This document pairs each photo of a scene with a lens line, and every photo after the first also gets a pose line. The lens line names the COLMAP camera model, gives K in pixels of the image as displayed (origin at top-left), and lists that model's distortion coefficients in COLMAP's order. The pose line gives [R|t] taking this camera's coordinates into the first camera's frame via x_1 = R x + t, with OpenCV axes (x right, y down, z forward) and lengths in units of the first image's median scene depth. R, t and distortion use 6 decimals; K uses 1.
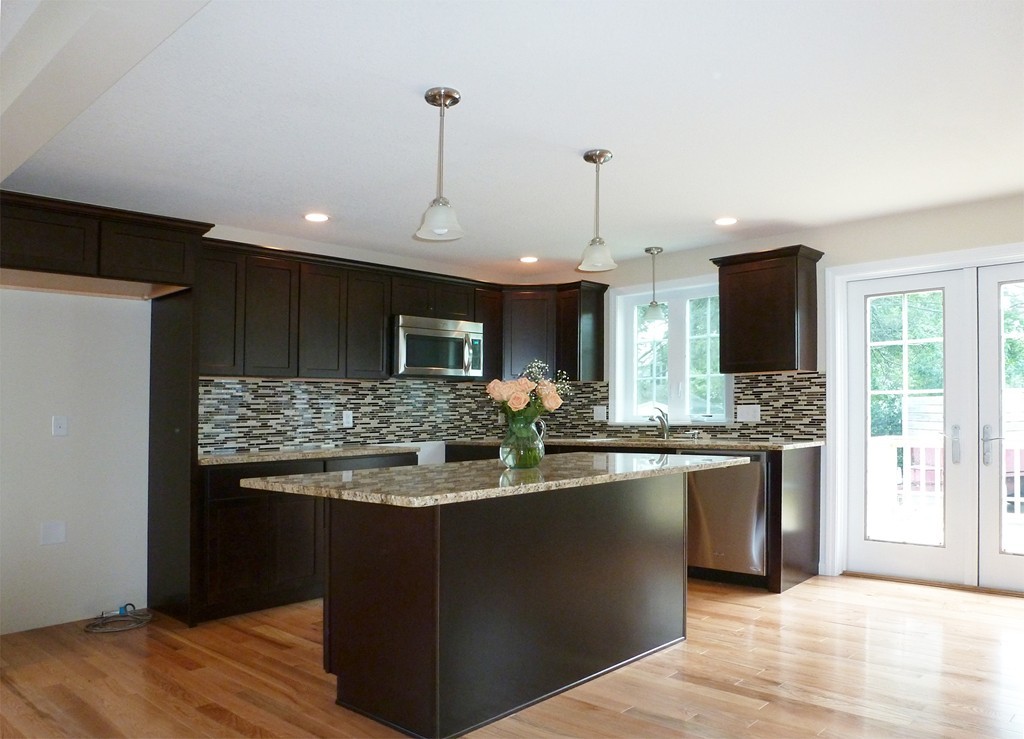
lens RADIAL K [[747.8, 0, 557.1], [0, 747.8, 404.4], [0, 0, 1]] dist [-0.002766, -0.001509]
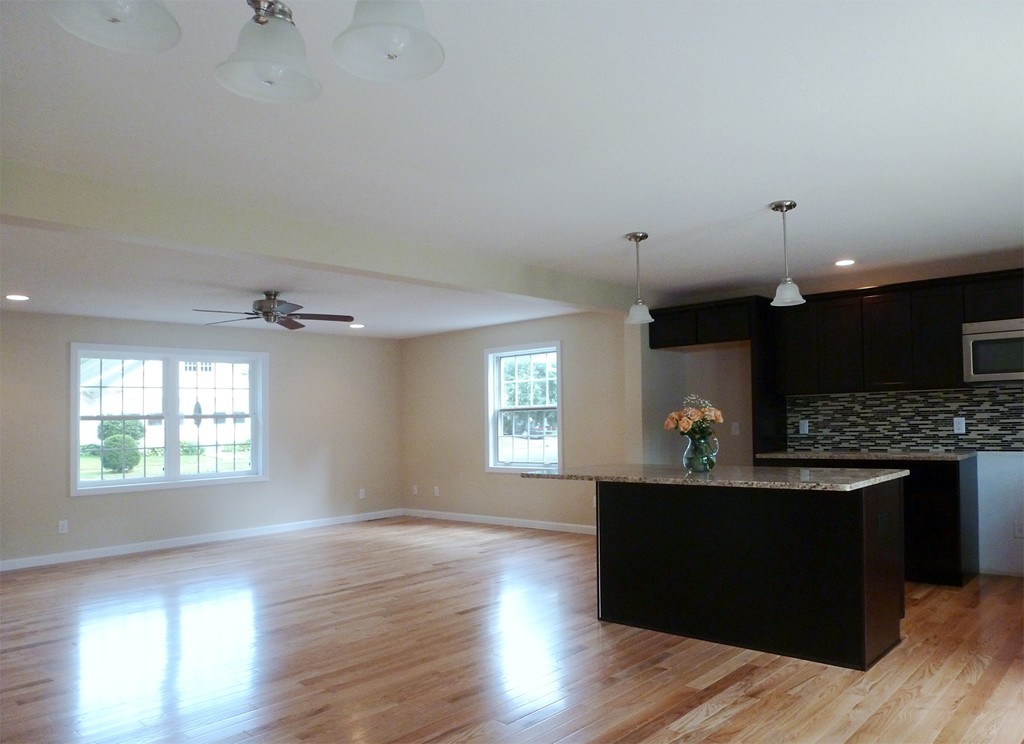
lens RADIAL K [[760.8, 0, 510.9], [0, 760.8, 384.0], [0, 0, 1]] dist [-0.003322, -0.004924]
pose [[-0.006927, -0.034704, -0.999374, 0.793215], [0.031743, 0.998886, -0.034907, -0.021311], [0.999472, -0.031965, -0.005818, 0.391450]]
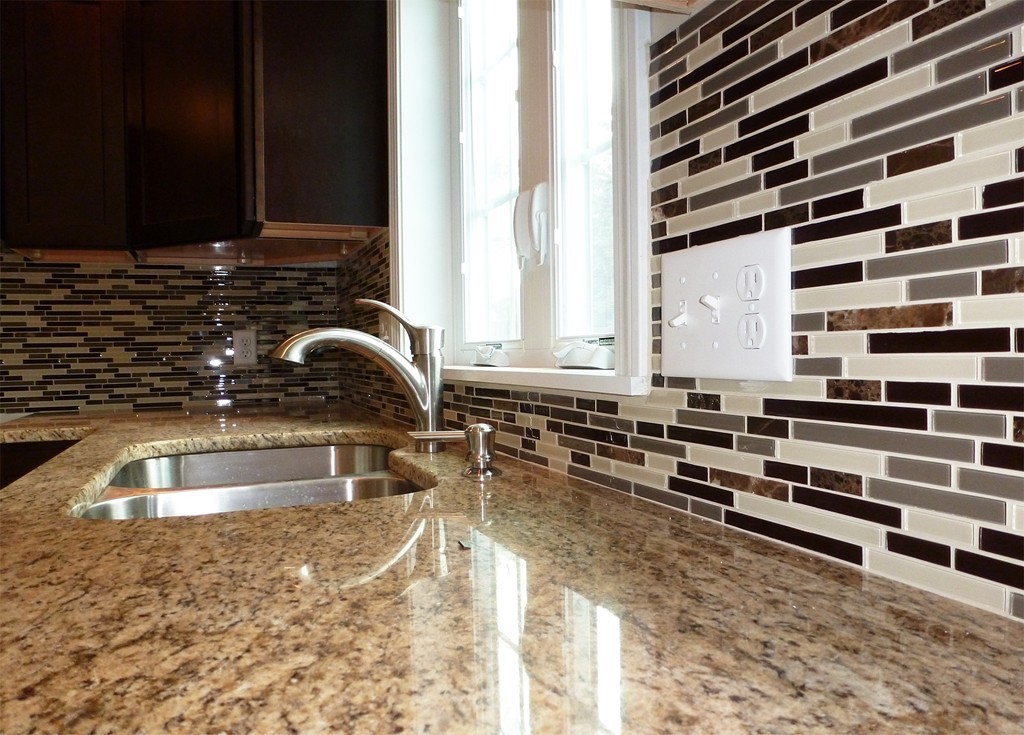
lens RADIAL K [[754.7, 0, 556.9], [0, 754.7, 368.3], [0, 0, 1]] dist [-0.036284, -0.003871]
pose [[0.916624, 0.007195, -0.399685, 0.276902], [0.008949, 0.999218, 0.038512, 0.016054], [0.399650, -0.038878, 0.915843, 0.864181]]
